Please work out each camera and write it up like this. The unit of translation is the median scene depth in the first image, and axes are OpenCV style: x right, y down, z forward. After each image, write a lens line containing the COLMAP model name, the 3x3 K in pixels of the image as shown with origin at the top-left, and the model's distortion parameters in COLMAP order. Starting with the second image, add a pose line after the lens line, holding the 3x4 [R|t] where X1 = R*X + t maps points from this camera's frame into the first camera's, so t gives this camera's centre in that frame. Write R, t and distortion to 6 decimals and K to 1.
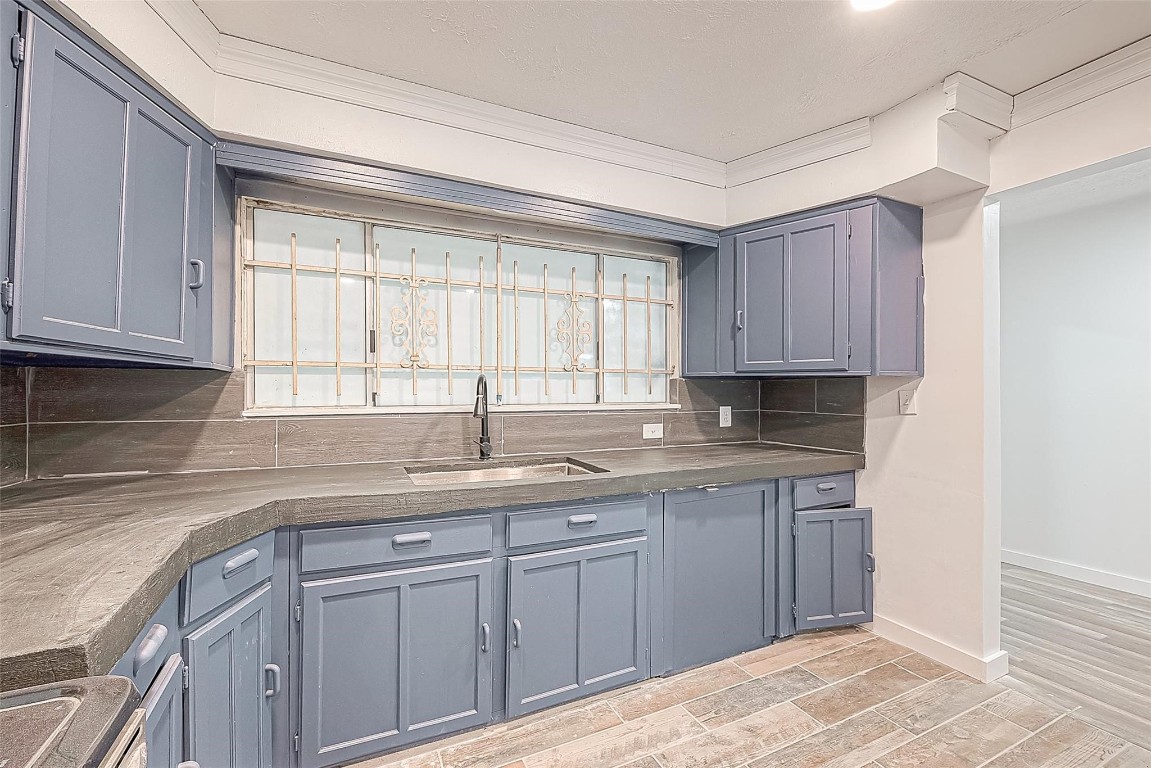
lens RADIAL K [[463.1, 0, 573.4], [0, 463.1, 379.4], [0, 0, 1]] dist [-0.001580, -0.000145]
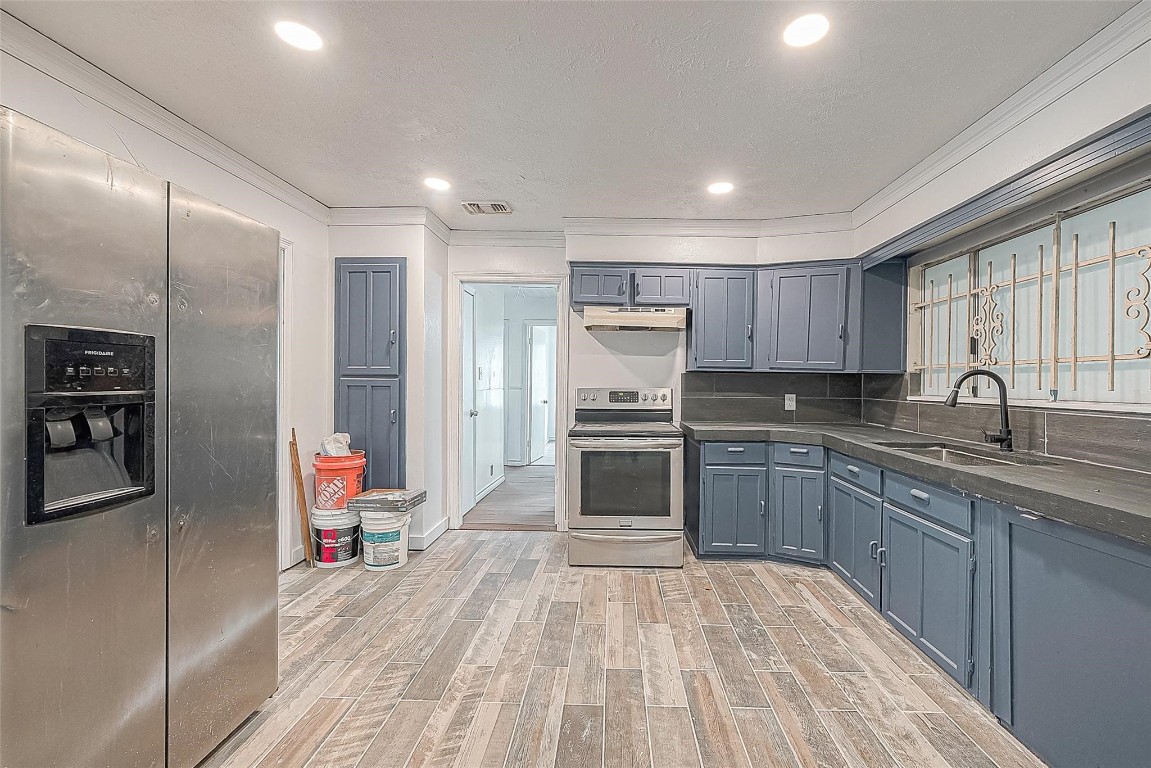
lens RADIAL K [[463.1, 0, 578.3], [0, 463.1, 388.3], [0, 0, 1]] dist [-0.001580, -0.000145]
pose [[-0.467432, 0.003988, -0.884020, 1.159988], [0.005843, 0.999982, 0.001421, 0.025001], [0.884010, -0.004501, -0.467447, 0.638916]]
